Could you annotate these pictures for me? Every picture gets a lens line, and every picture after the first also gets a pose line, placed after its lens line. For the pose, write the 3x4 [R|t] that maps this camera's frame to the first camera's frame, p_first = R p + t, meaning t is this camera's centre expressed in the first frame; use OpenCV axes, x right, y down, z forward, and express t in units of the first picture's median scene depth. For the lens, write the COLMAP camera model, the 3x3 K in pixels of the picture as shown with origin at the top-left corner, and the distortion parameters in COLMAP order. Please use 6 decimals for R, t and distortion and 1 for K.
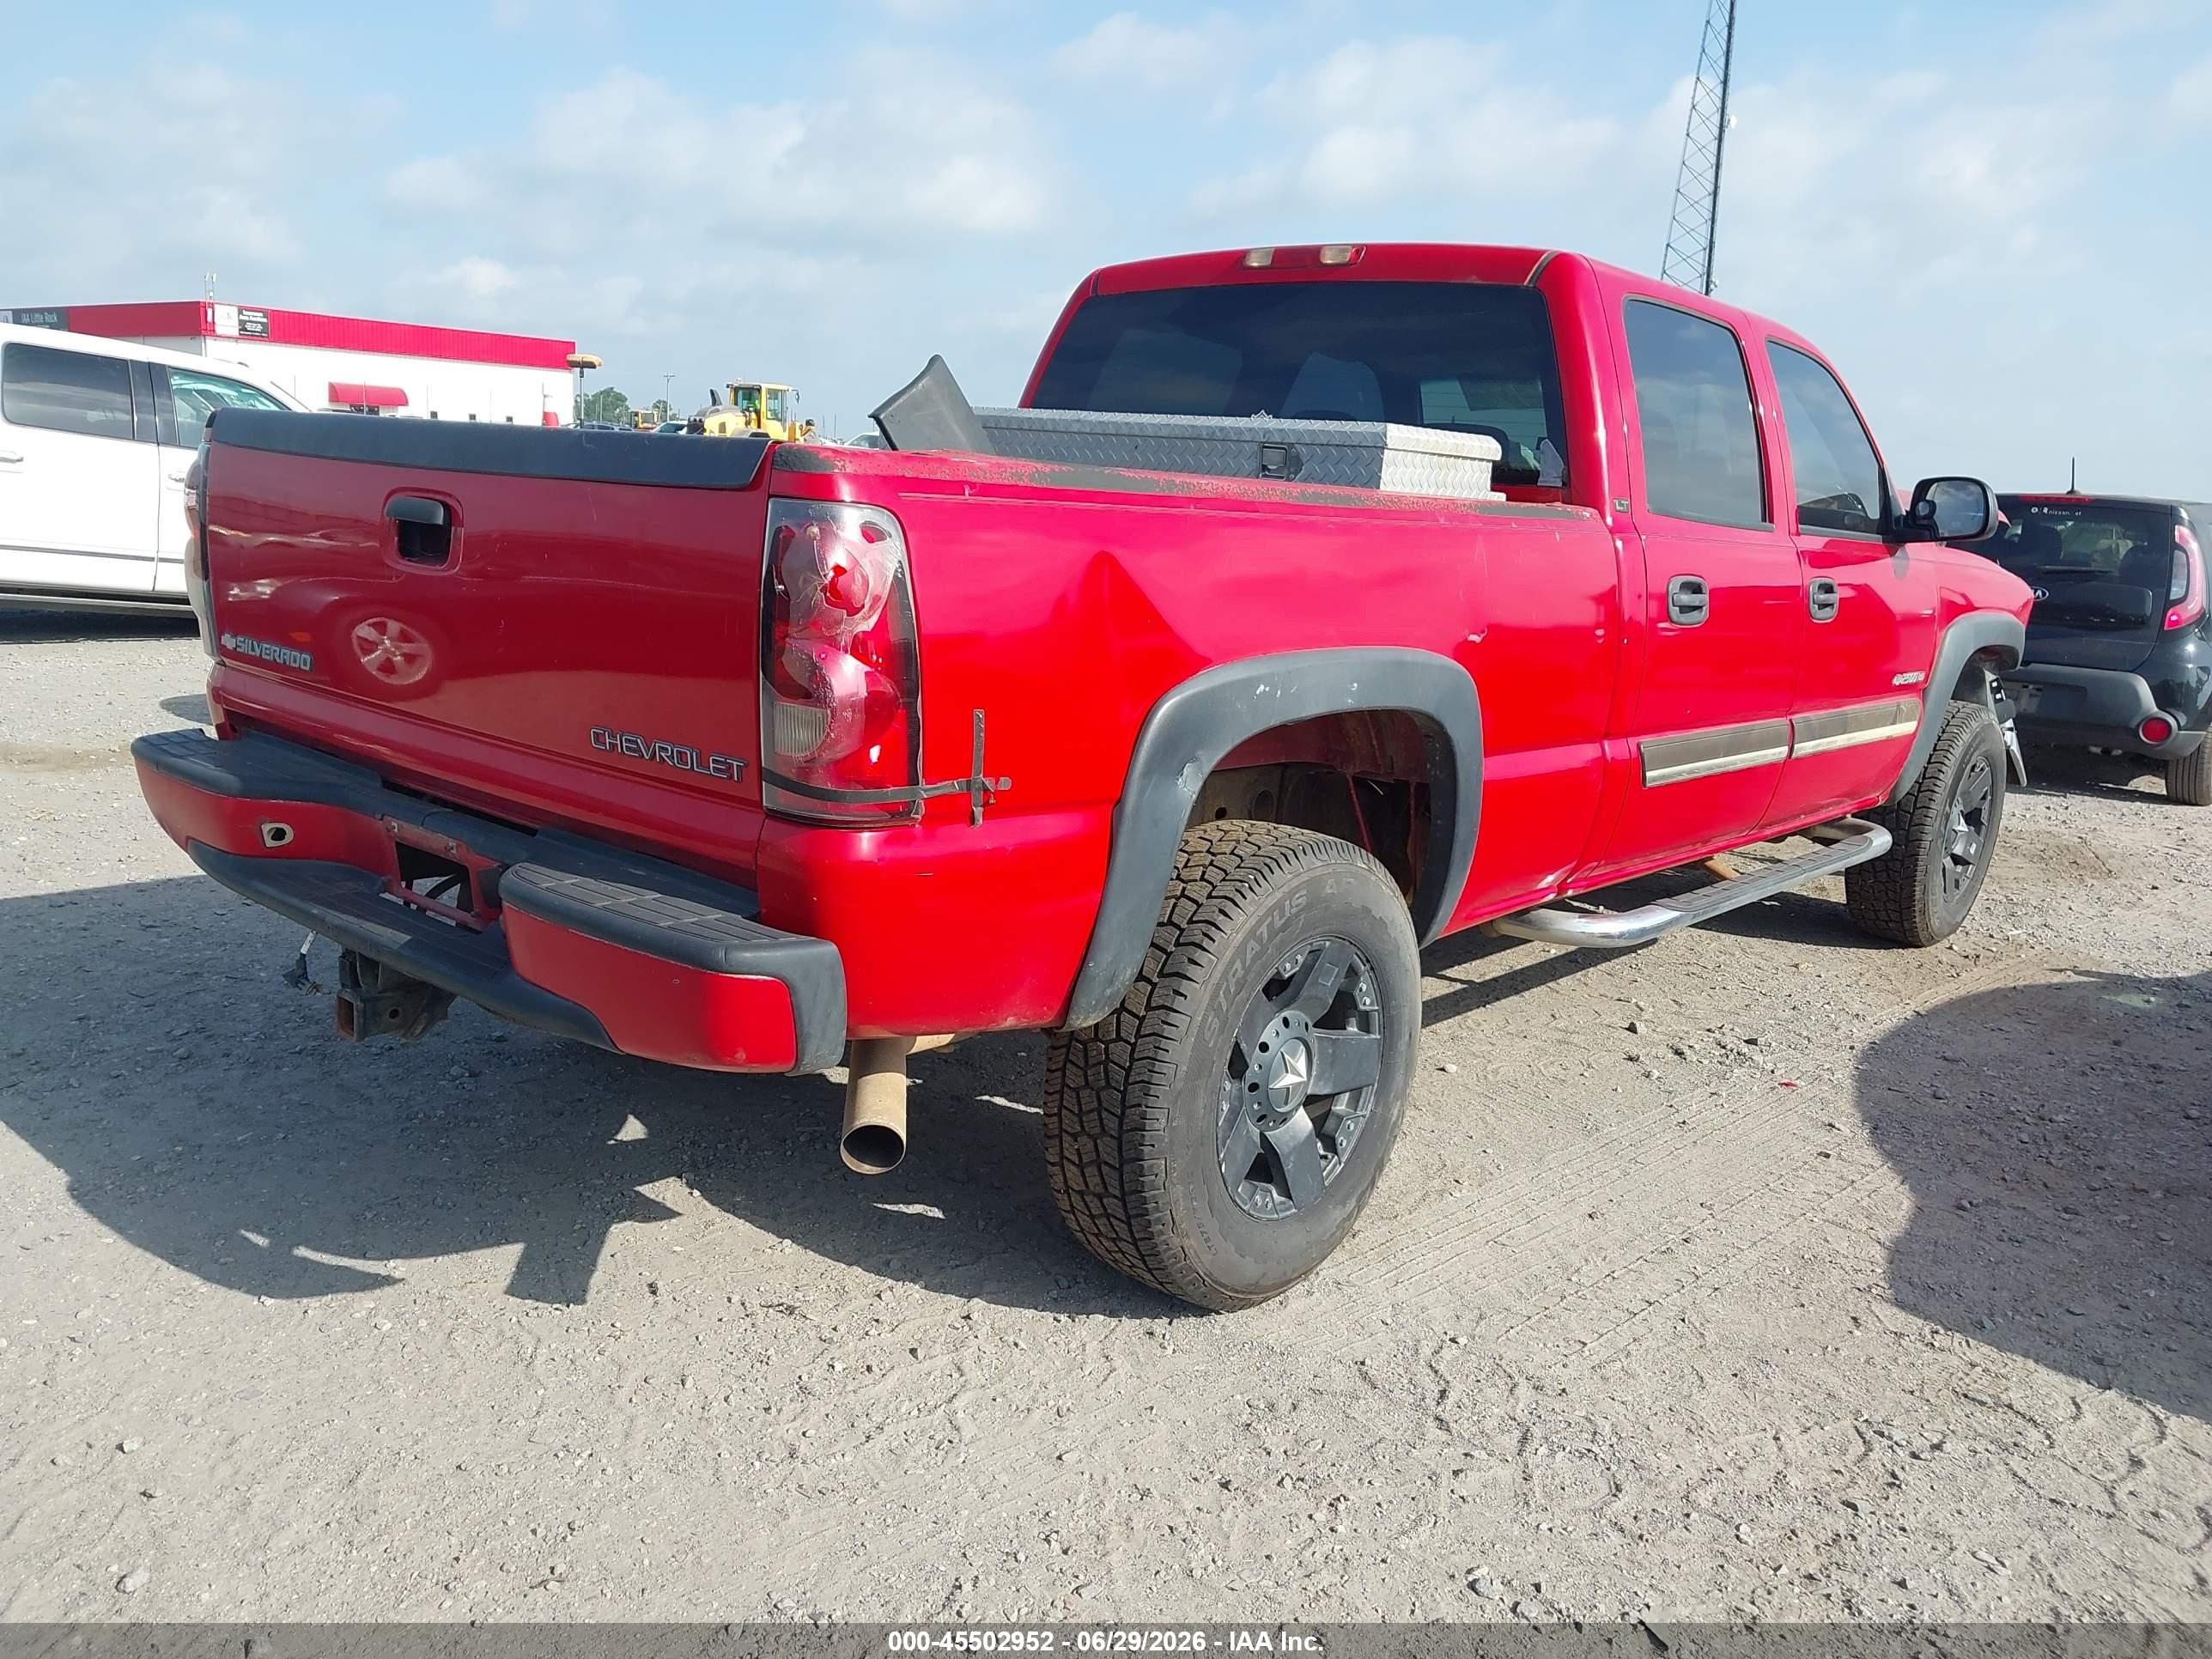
lens RADIAL K [[1754.0, 0, 1106.4], [0, 1754.0, 847.4], [0, 0, 1]] dist [0.025155, -0.033439]
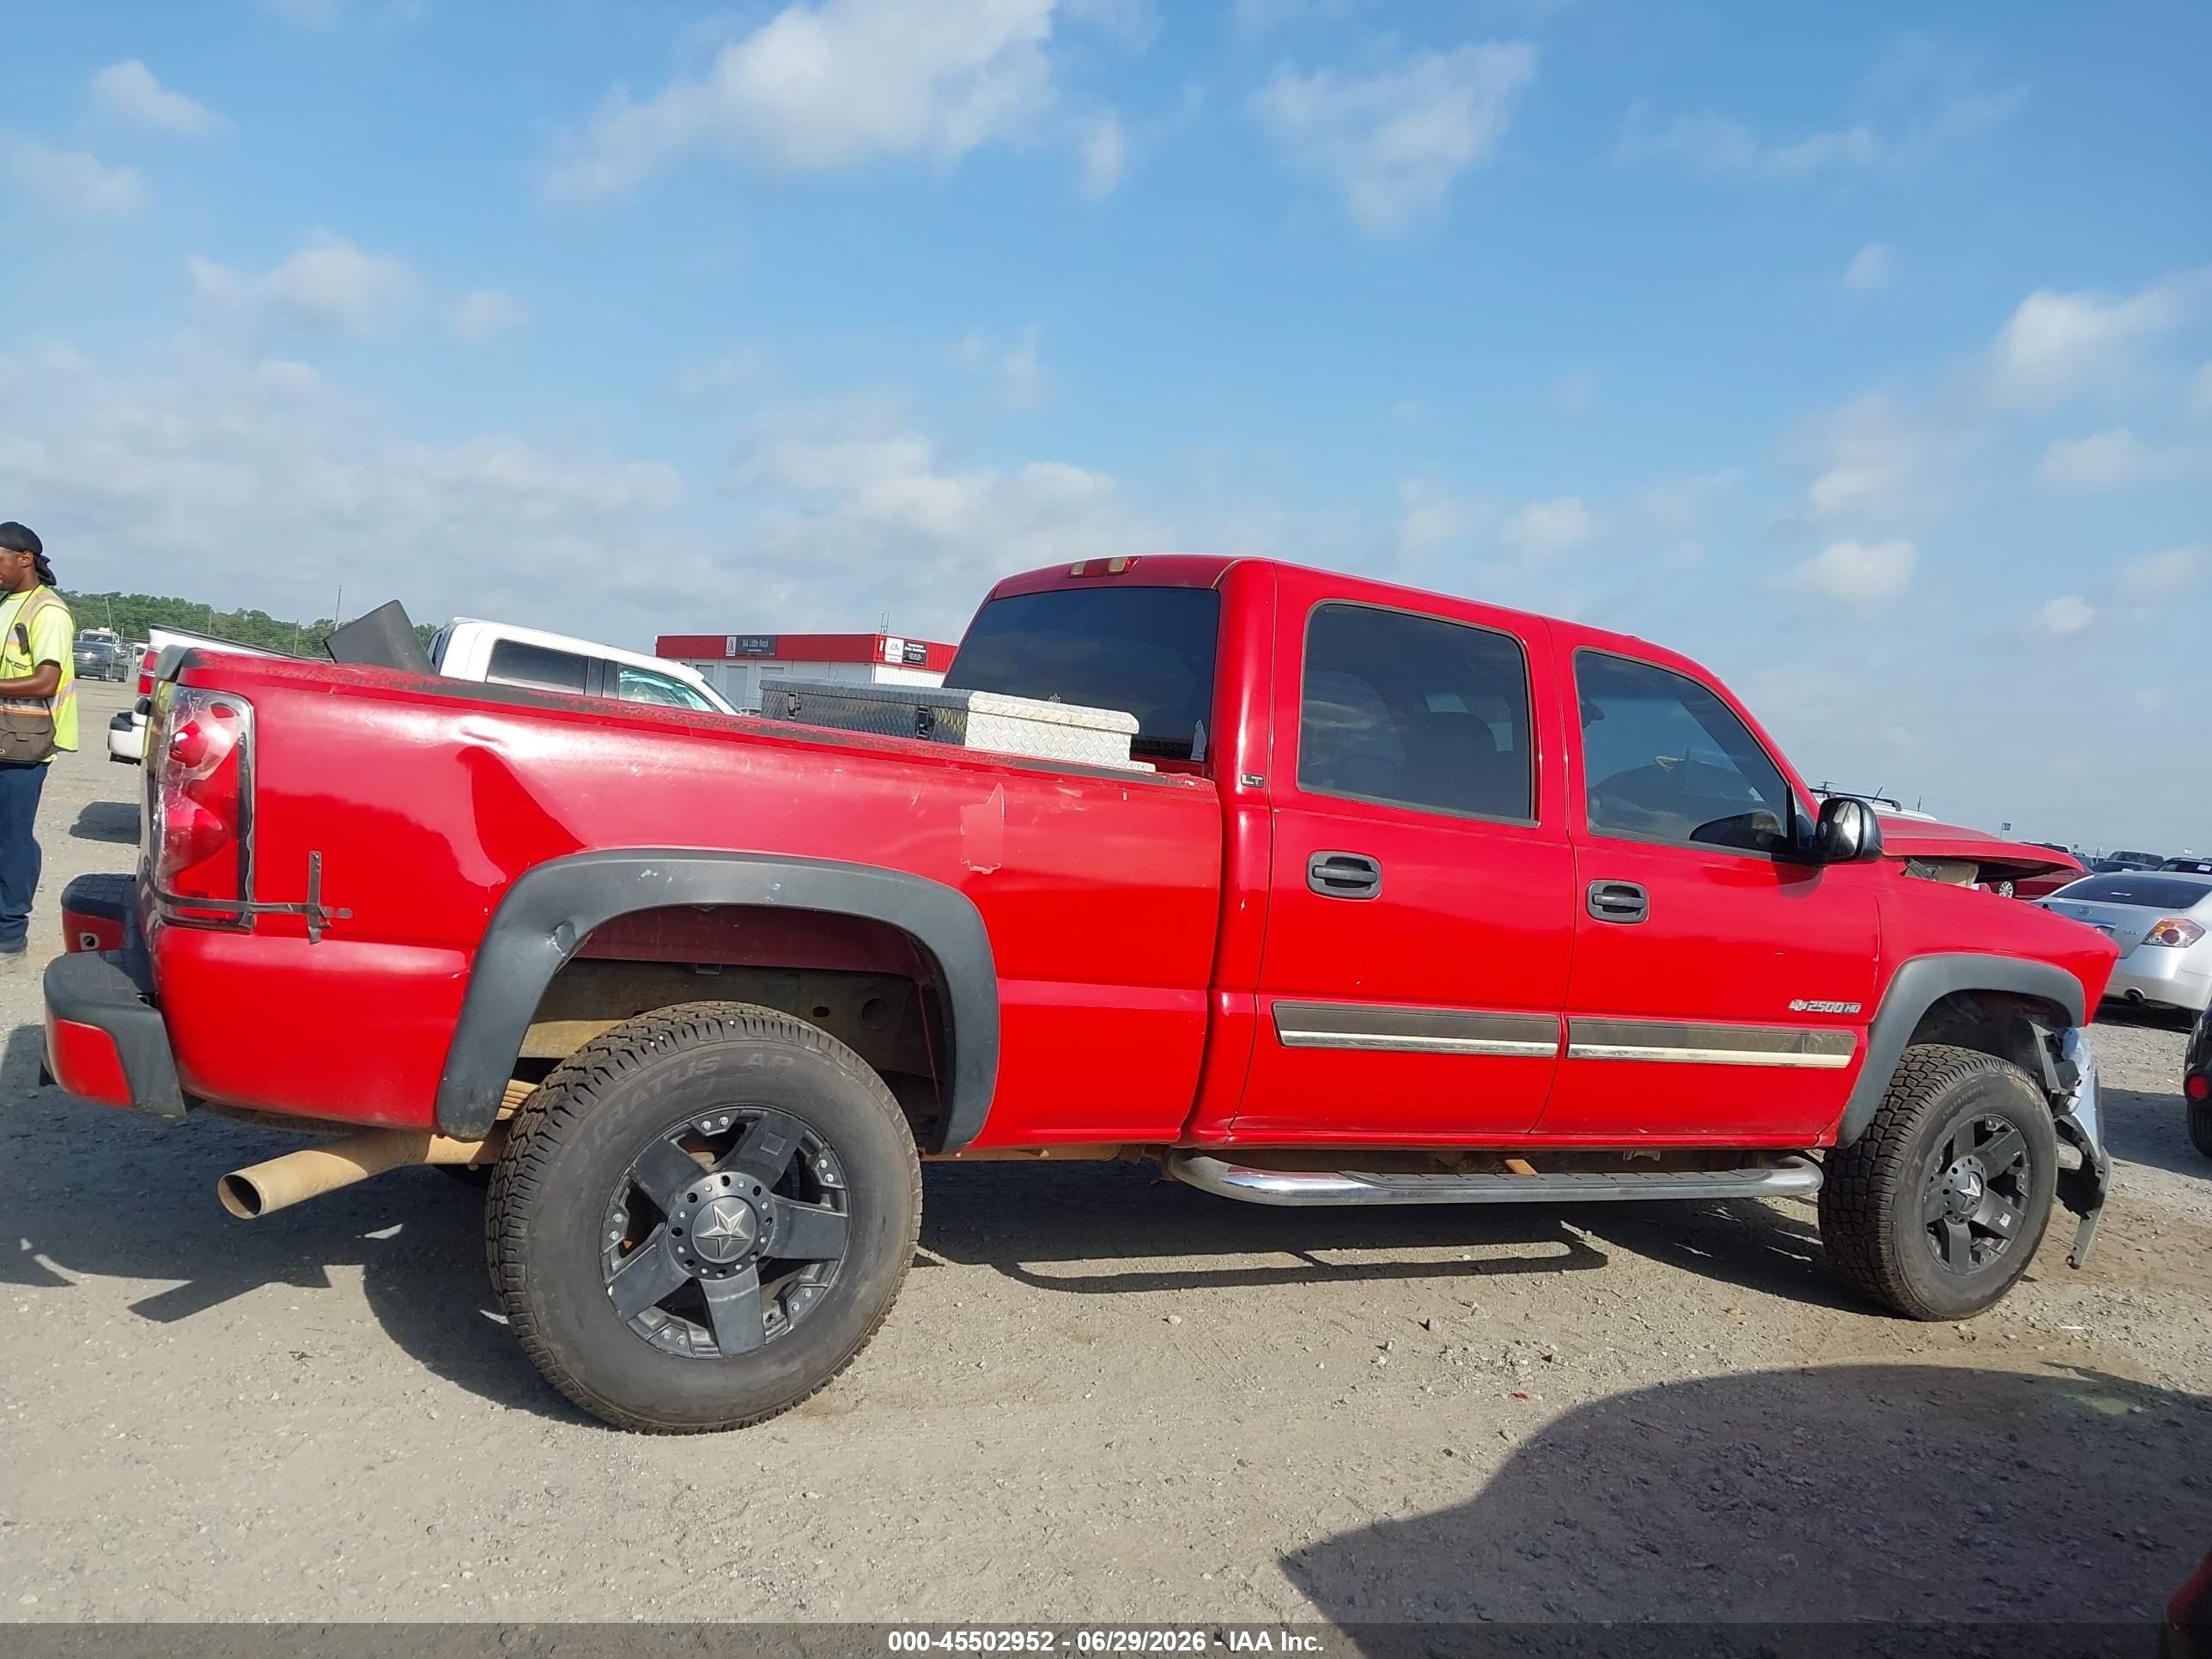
lens RADIAL K [[1754.0, 0, 1109.9], [0, 1754.0, 824.5], [0, 0, 1]] dist [0.025155, -0.033439]
pose [[0.939214, 0.061549, -0.337771, 0.581733], [-0.128267, 0.975469, -0.178909, 0.038093], [0.318473, 0.211359, 0.924068, -0.025242]]
